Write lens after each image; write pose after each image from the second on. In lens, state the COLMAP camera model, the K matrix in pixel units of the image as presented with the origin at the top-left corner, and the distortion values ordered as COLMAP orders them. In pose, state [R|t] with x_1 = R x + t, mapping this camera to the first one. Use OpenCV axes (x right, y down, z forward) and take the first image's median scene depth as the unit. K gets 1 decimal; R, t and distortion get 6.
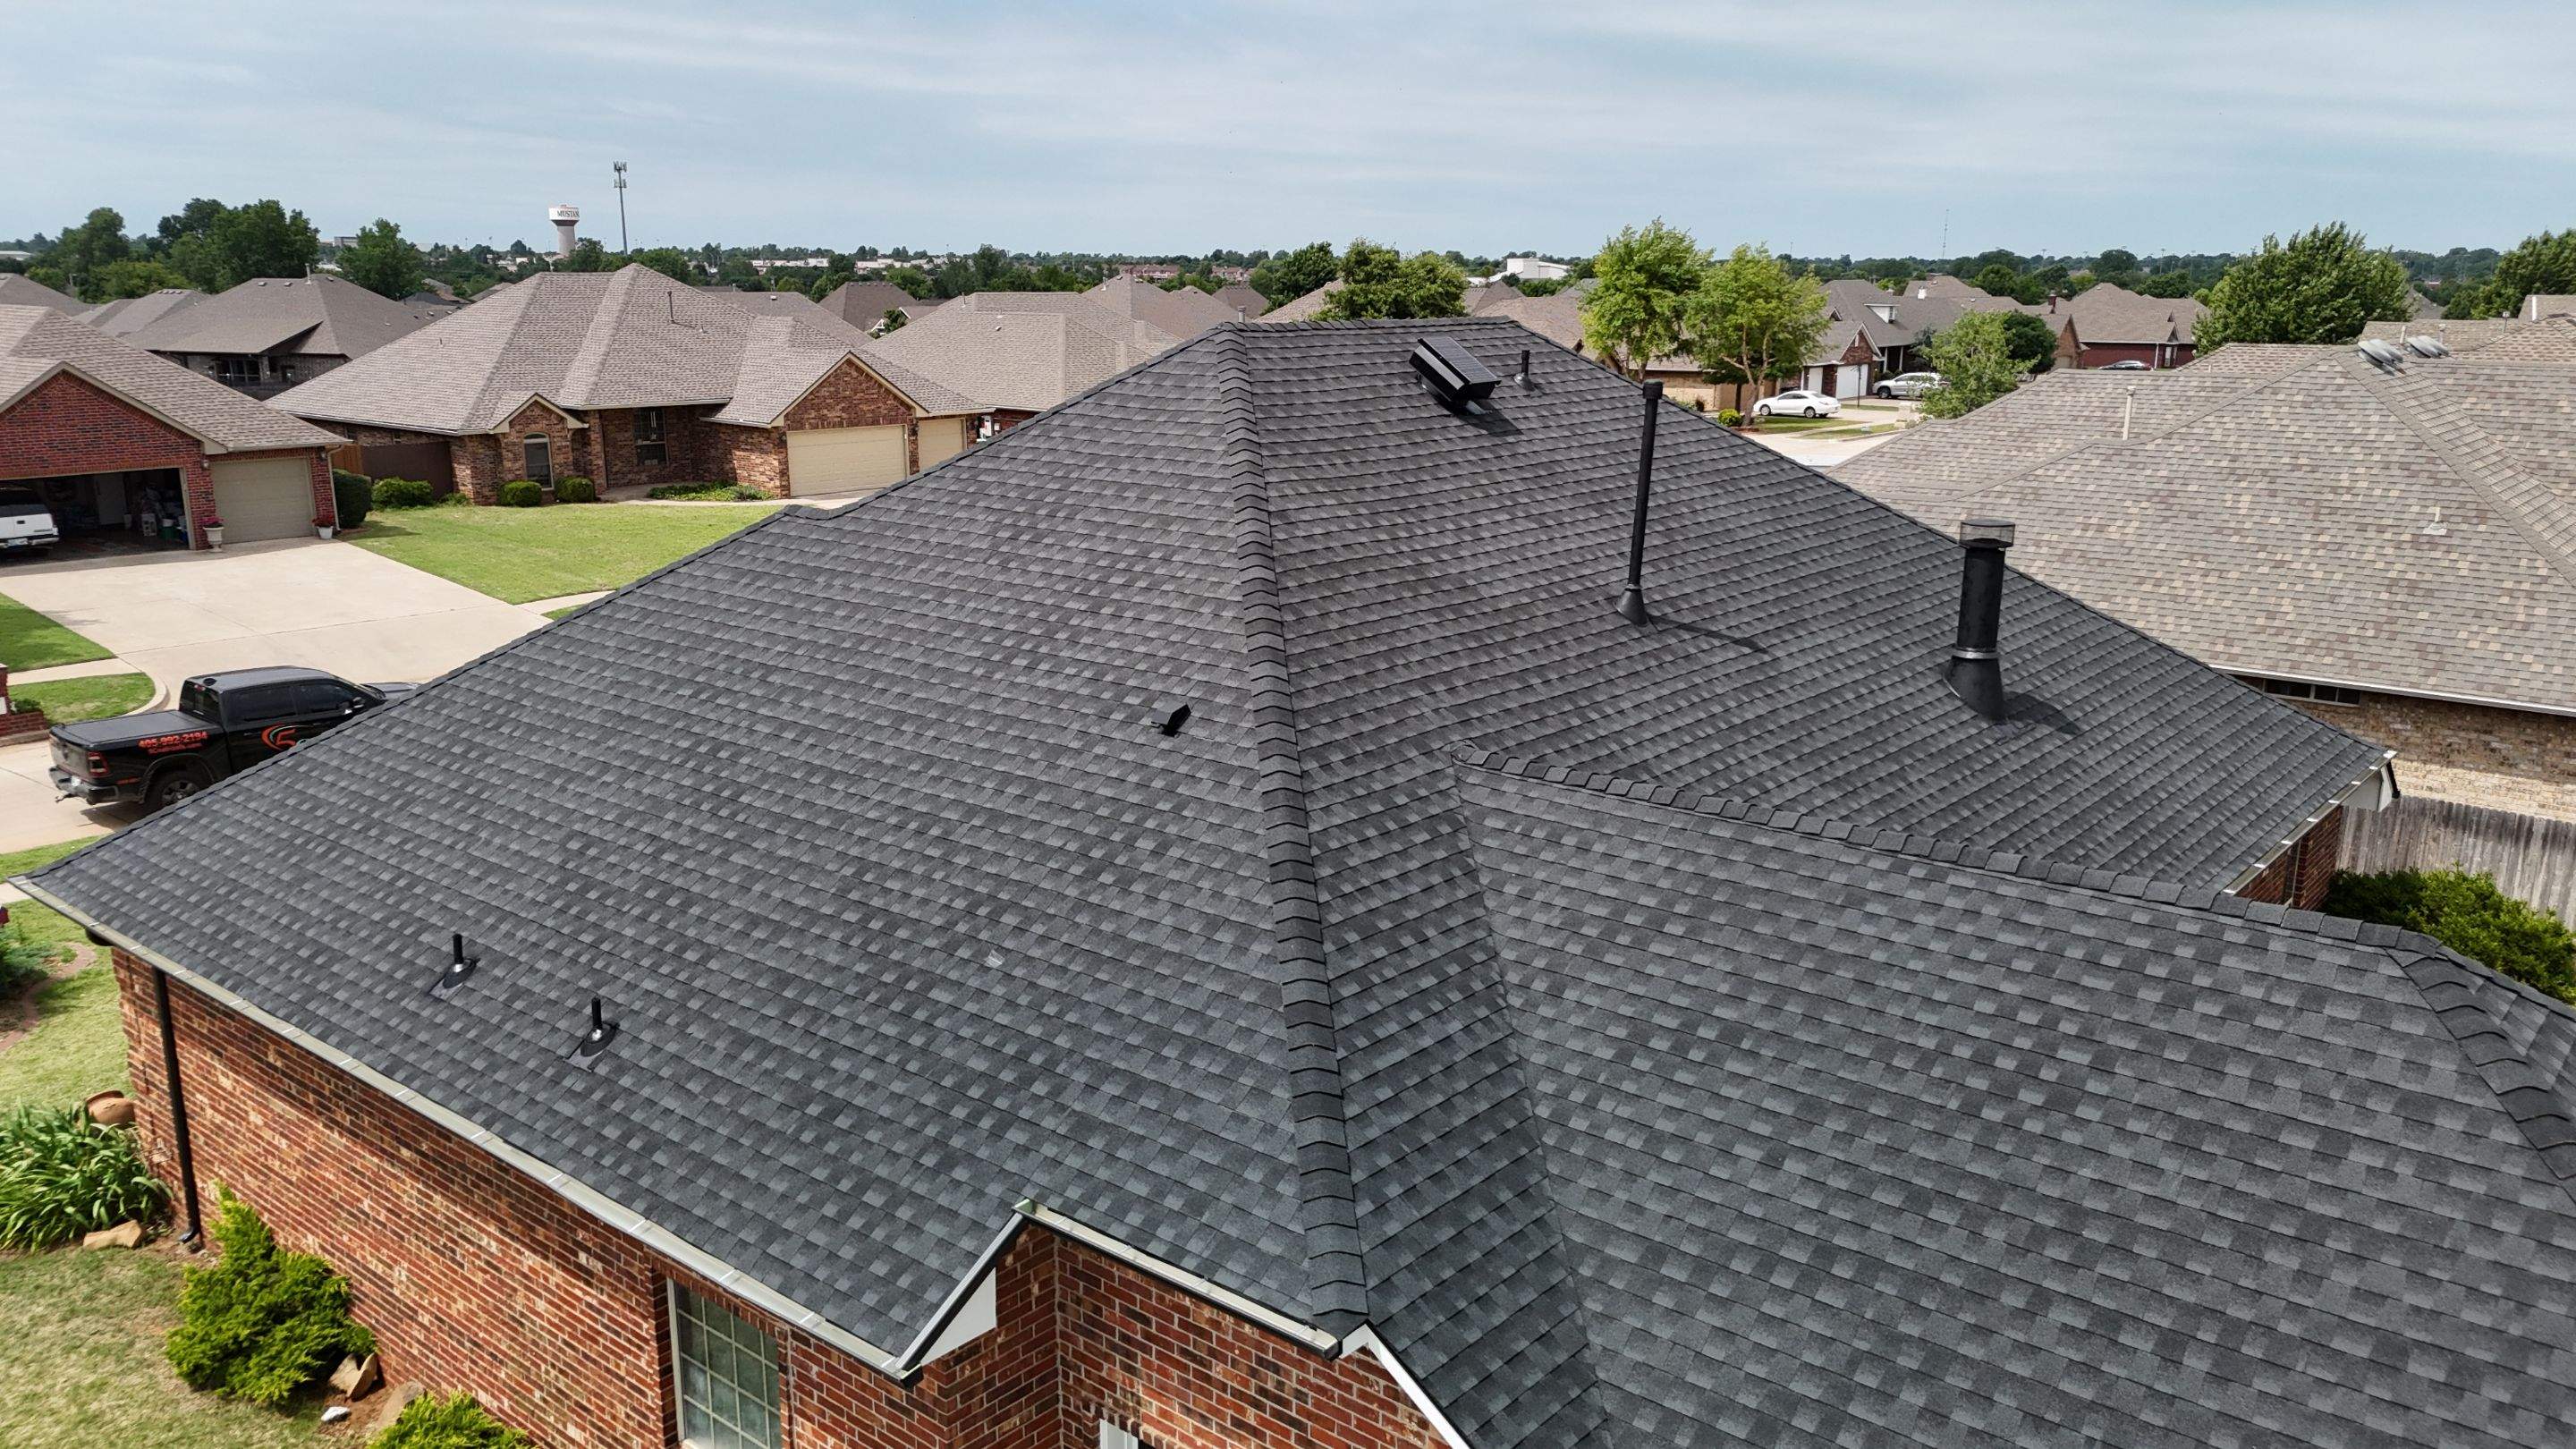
lens RADIAL K [[1901.2, 0, 1288.0], [0, 1901.2, 724.5], [0, 0, 1]] dist [0.057360, -0.053564]
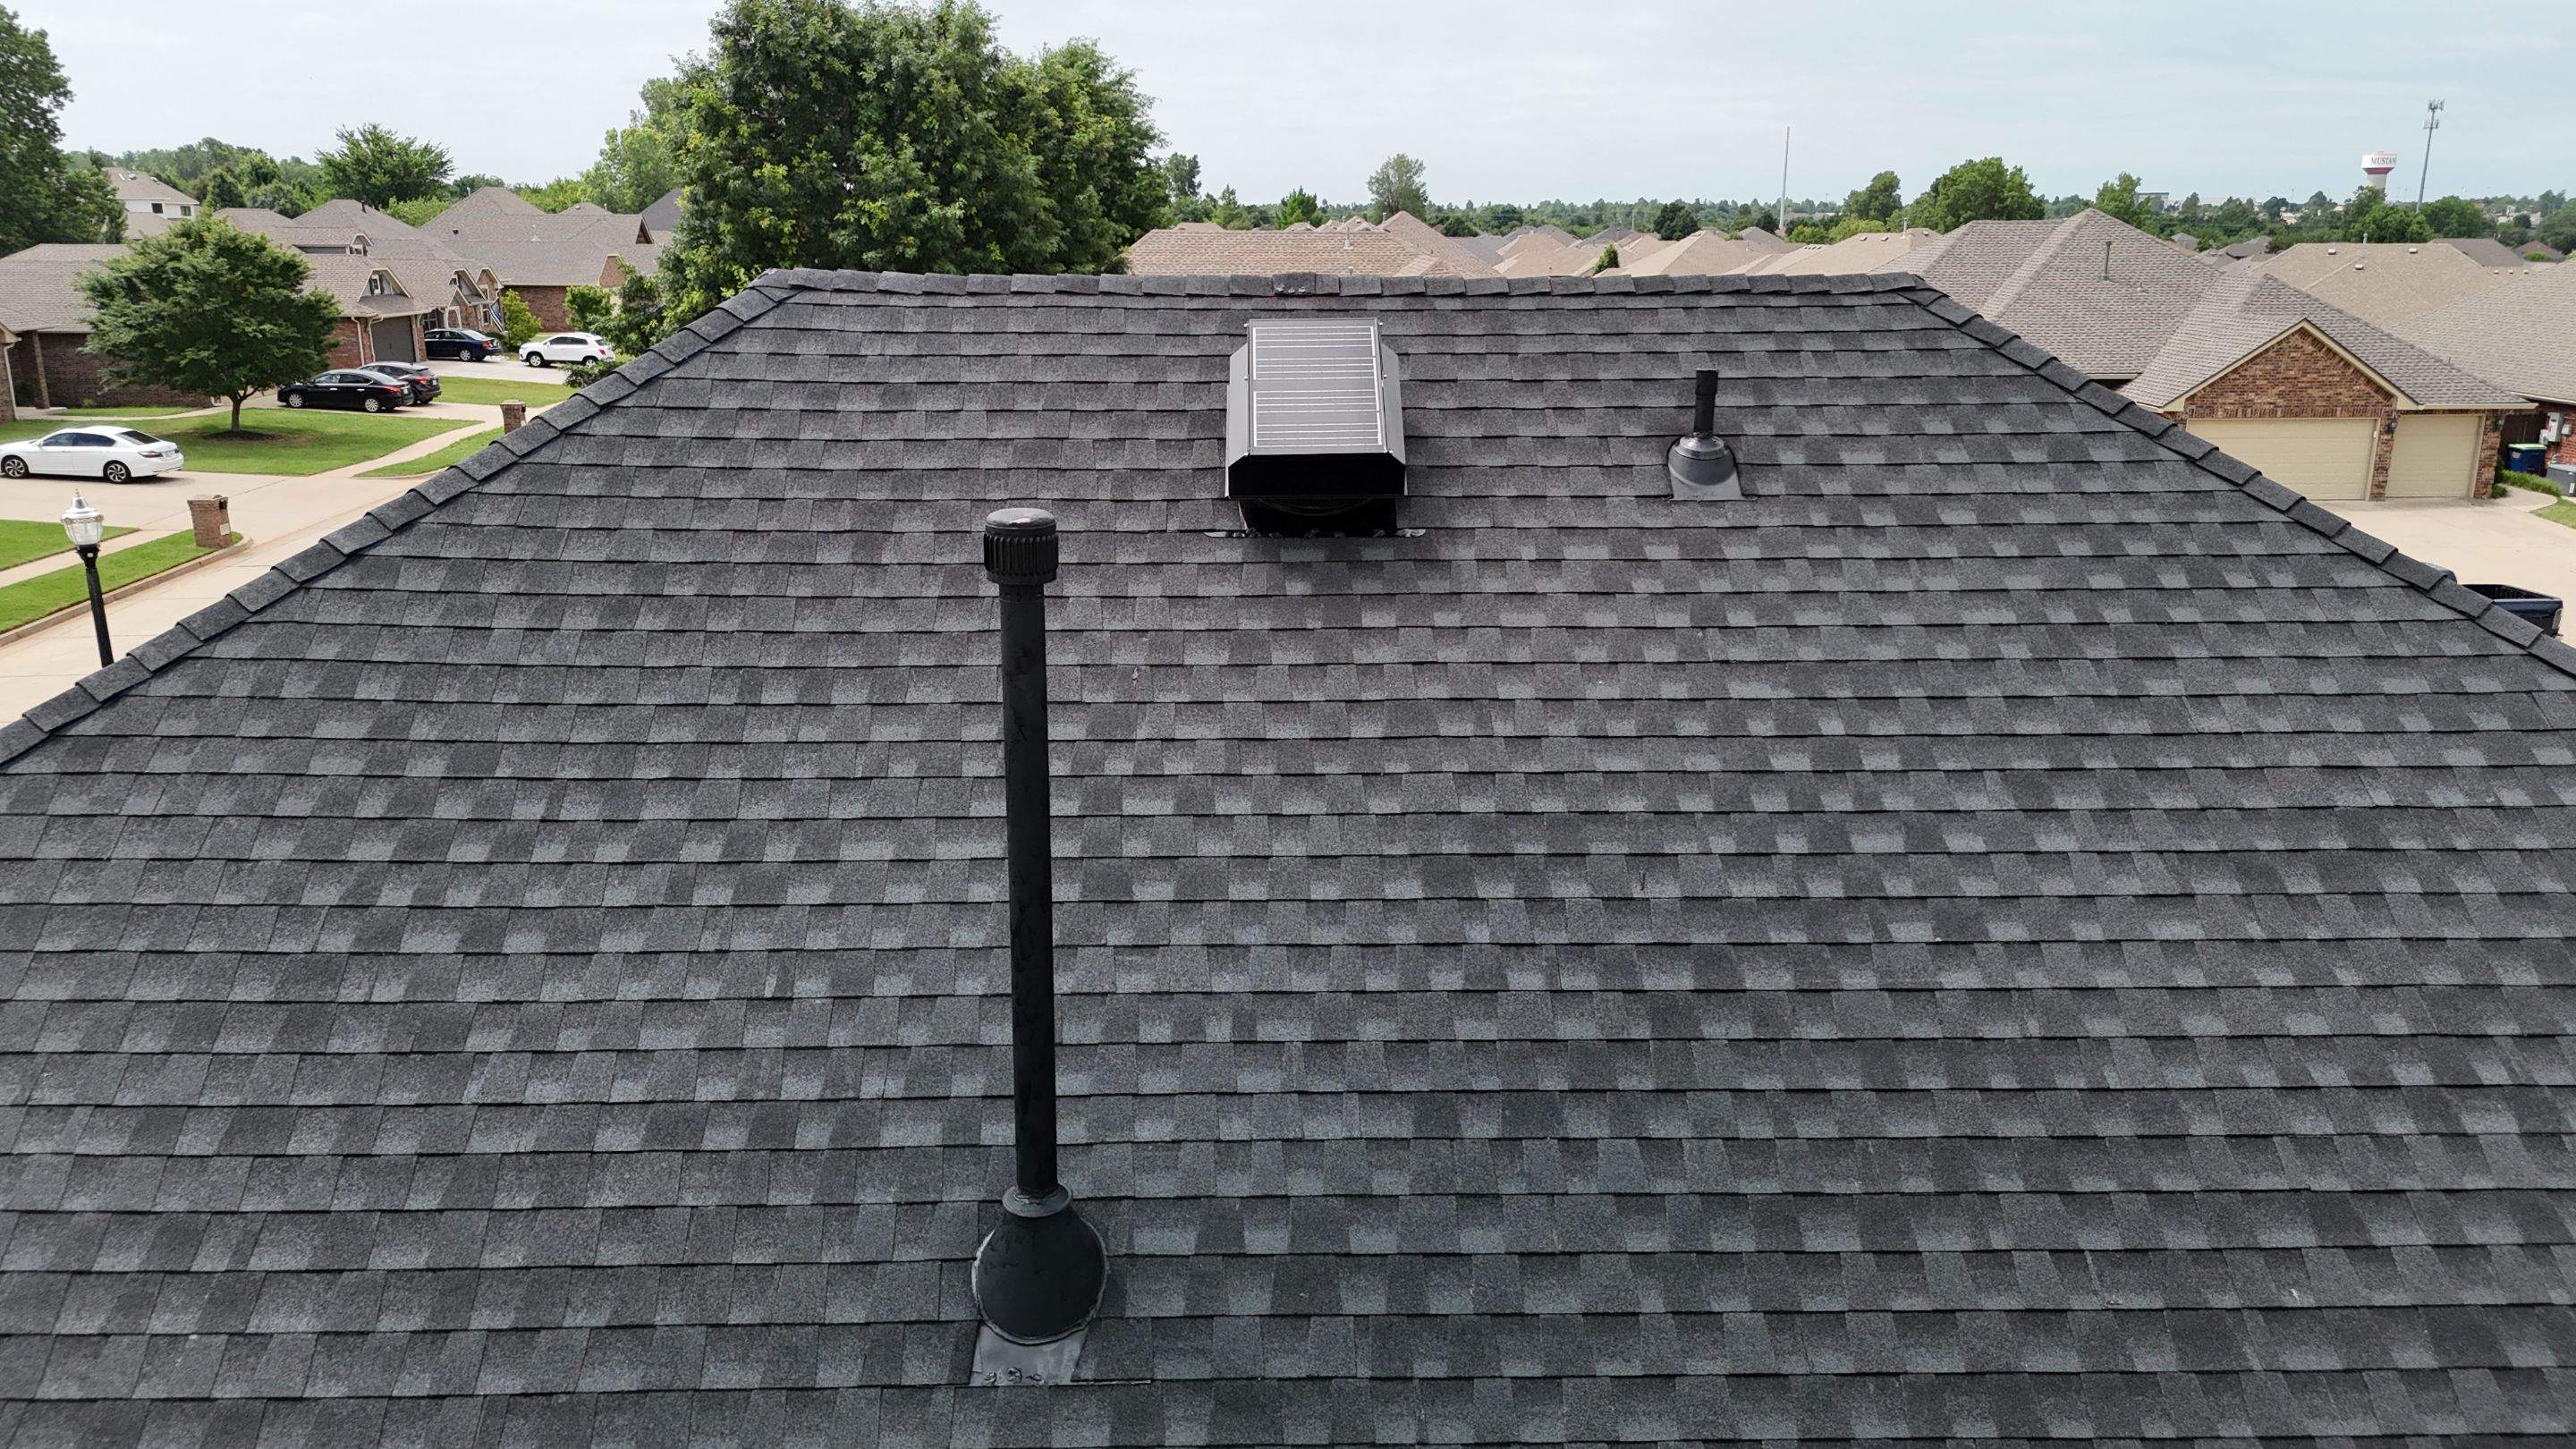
lens RADIAL K [[1901.2, 0, 1288.0], [0, 1901.2, 724.5], [0, 0, 1]] dist [0.057360, -0.053564]
pose [[0.658353, 0.187462, -0.728992, 0.091403], [-0.171717, 0.980357, 0.097024, -0.040078], [0.732860, 0.061304, 0.677612, 0.185039]]
